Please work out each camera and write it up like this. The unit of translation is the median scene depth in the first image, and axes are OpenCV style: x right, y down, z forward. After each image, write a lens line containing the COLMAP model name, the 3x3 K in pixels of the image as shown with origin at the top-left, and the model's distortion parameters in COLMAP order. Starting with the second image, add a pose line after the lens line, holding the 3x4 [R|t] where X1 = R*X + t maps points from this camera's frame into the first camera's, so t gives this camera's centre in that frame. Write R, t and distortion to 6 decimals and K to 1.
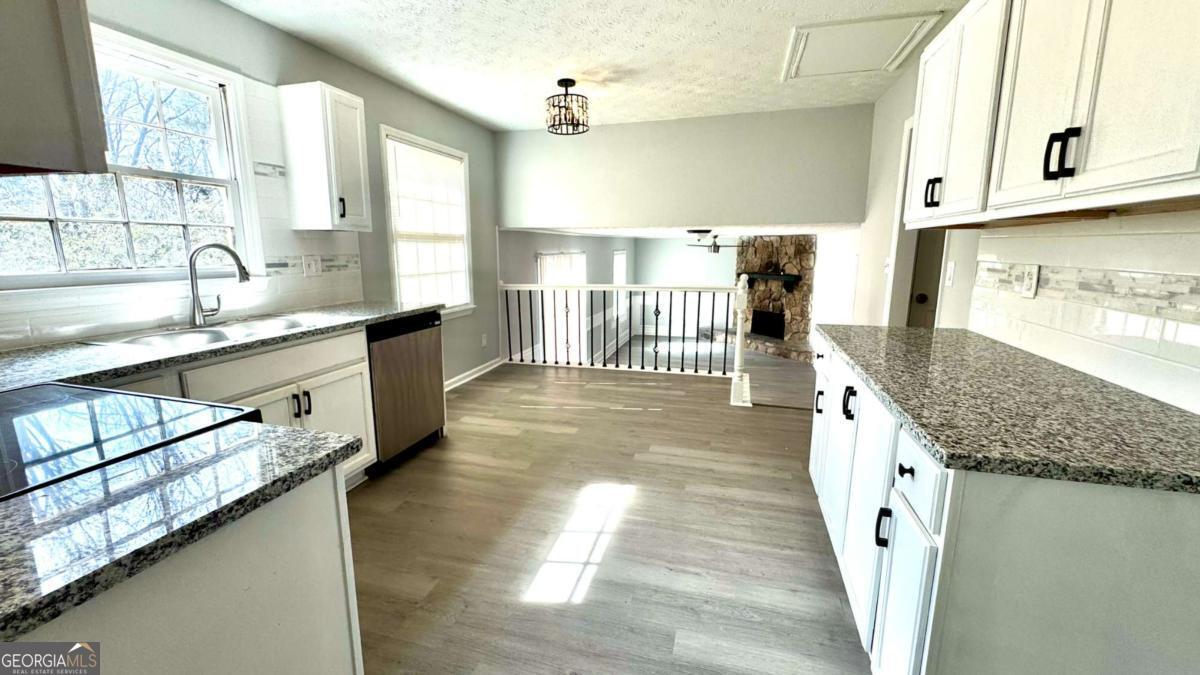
lens RADIAL K [[484.7, 0, 595.4], [0, 484.7, 337.0], [0, 0, 1]] dist [0.002351, 0.000523]
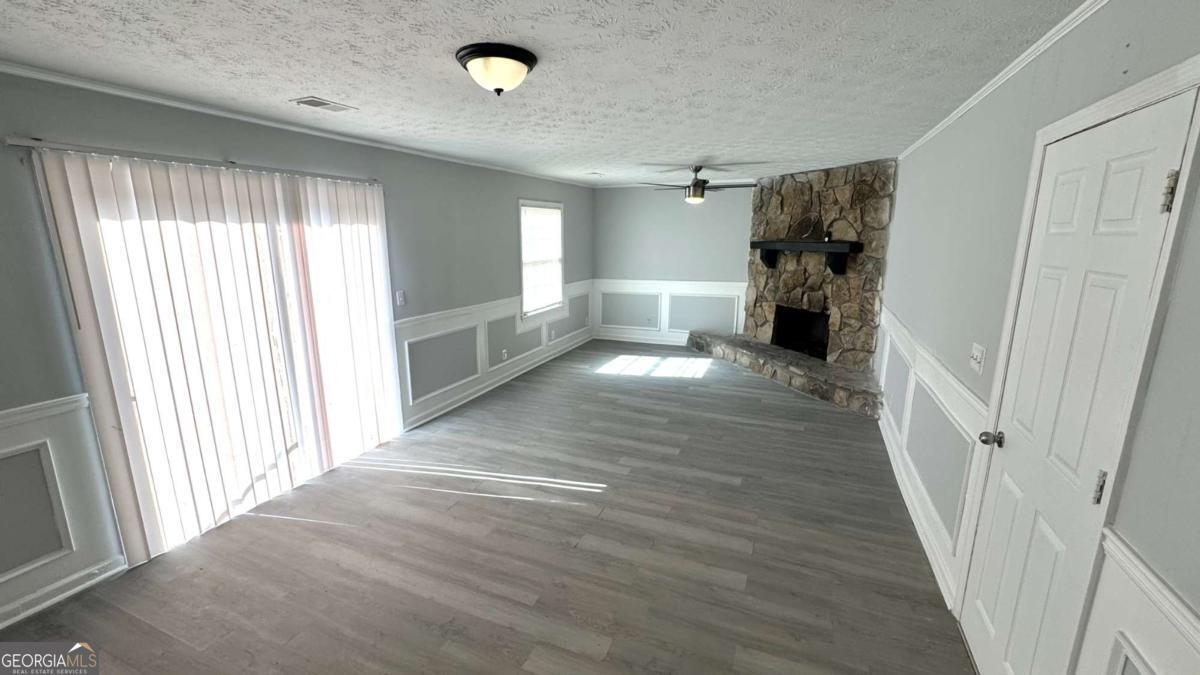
lens RADIAL K [[484.7, 0, 595.4], [0, 484.7, 337.0], [0, 0, 1]] dist [0.002351, 0.000523]
pose [[0.992111, 0.027321, -0.122346, 0.218413], [-0.024037, 0.999312, 0.028235, -0.034437], [0.123033, -0.025071, 0.992086, 0.471635]]
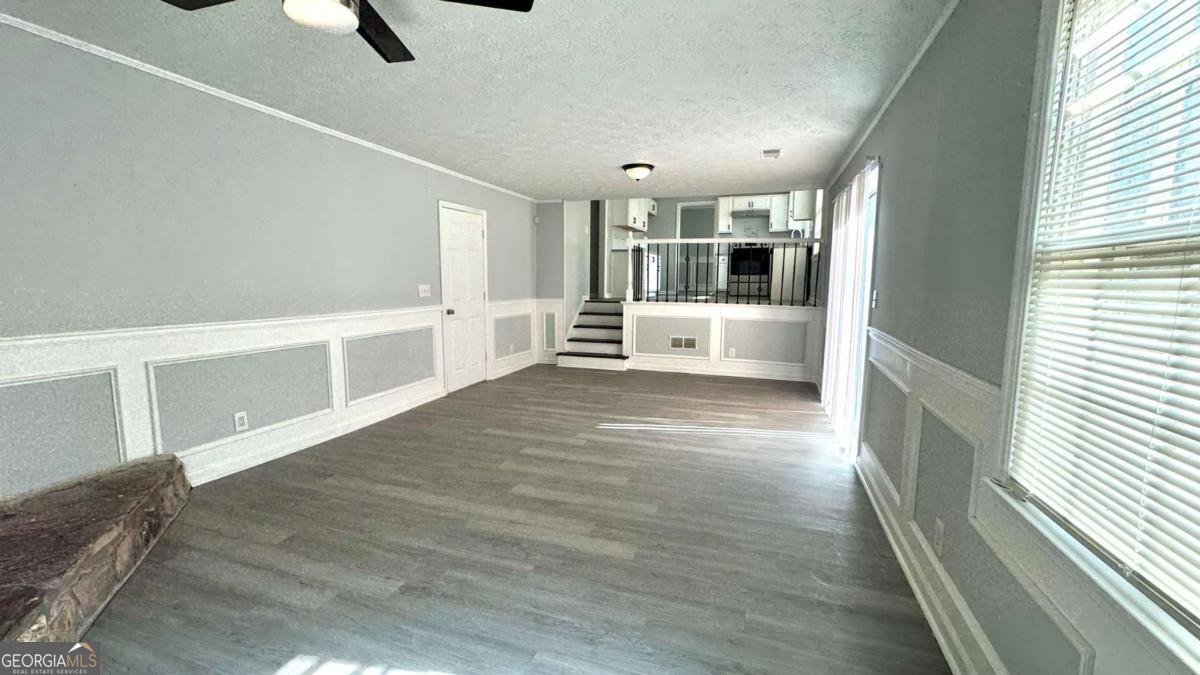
lens RADIAL K [[477.9, 0, 594.3], [0, 477.9, 336.6], [0, 0, 1]] dist [-0.001180, 0.000081]
pose [[-0.998477, -0.013870, 0.053390, 0.165741], [0.002874, 0.953475, 0.301460, -0.126450], [-0.055087, 0.301154, -0.951983, 1.209787]]
